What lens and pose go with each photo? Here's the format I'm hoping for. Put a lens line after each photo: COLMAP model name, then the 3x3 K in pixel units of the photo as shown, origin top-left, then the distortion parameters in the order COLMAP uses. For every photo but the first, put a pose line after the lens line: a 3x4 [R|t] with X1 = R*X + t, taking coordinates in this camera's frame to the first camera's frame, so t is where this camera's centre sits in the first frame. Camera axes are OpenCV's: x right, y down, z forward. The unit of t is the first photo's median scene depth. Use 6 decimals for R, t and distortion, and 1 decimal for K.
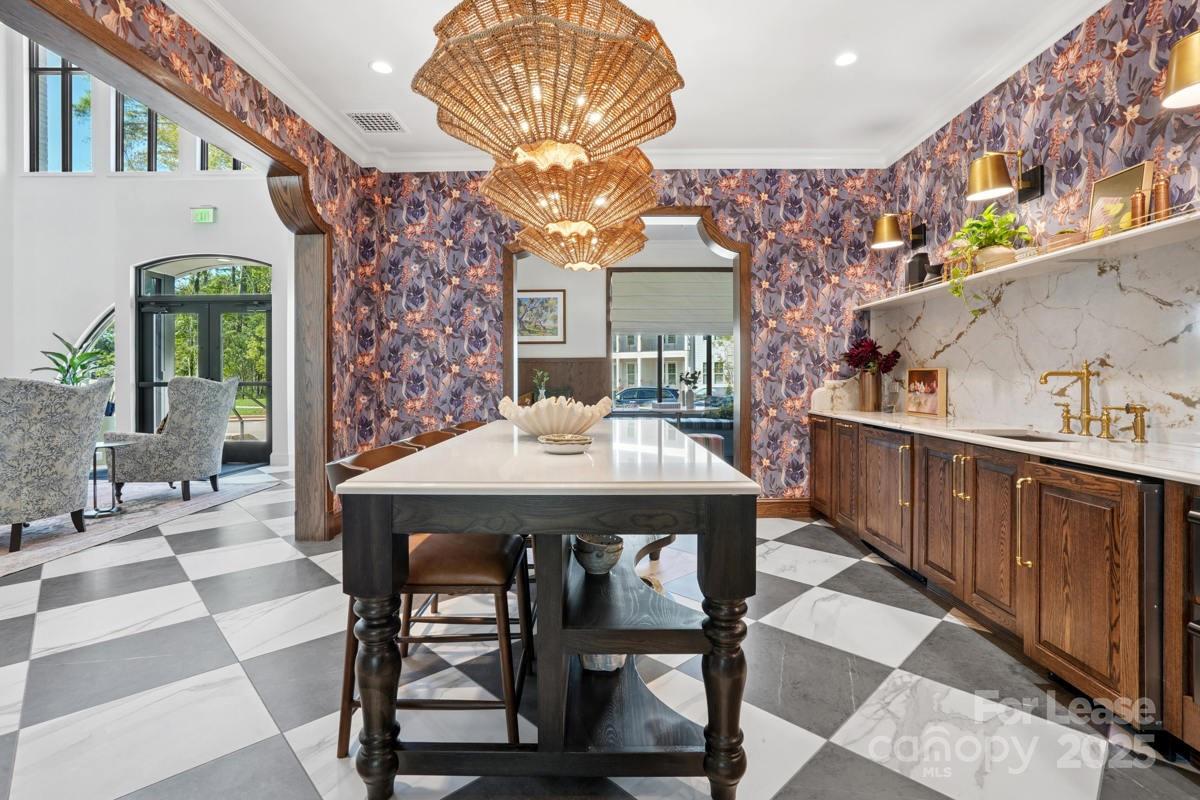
lens RADIAL K [[551.3, 0, 600.0], [0, 551.3, 400.0], [0, 0, 1]] dist [-0.001057, -0.000213]
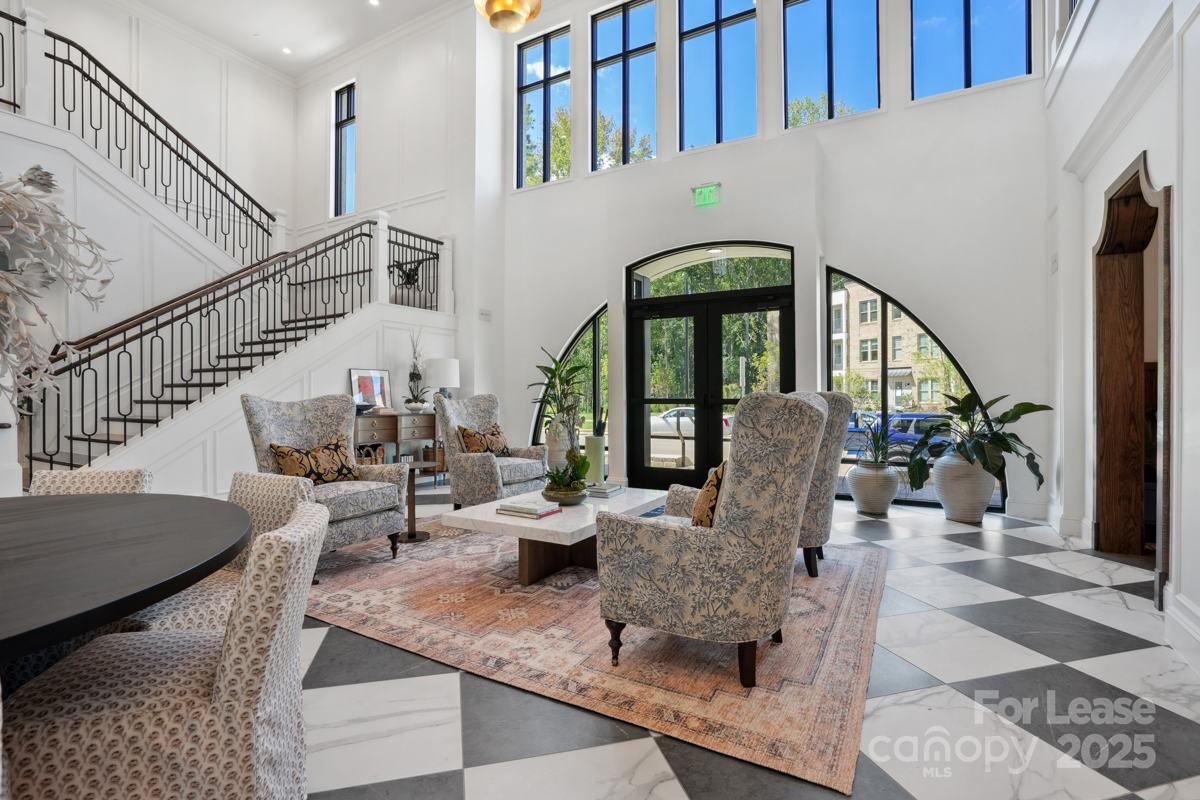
lens RADIAL K [[567.3, 0, 600.0], [0, 567.3, 400.0], [0, 0, 1]] dist [-0.000913, -0.000087]
pose [[0.878315, -0.000469, -0.478083, -0.441238], [-0.011095, 0.999710, -0.021364, -0.009374], [0.477954, 0.024069, 0.878055, 0.184757]]
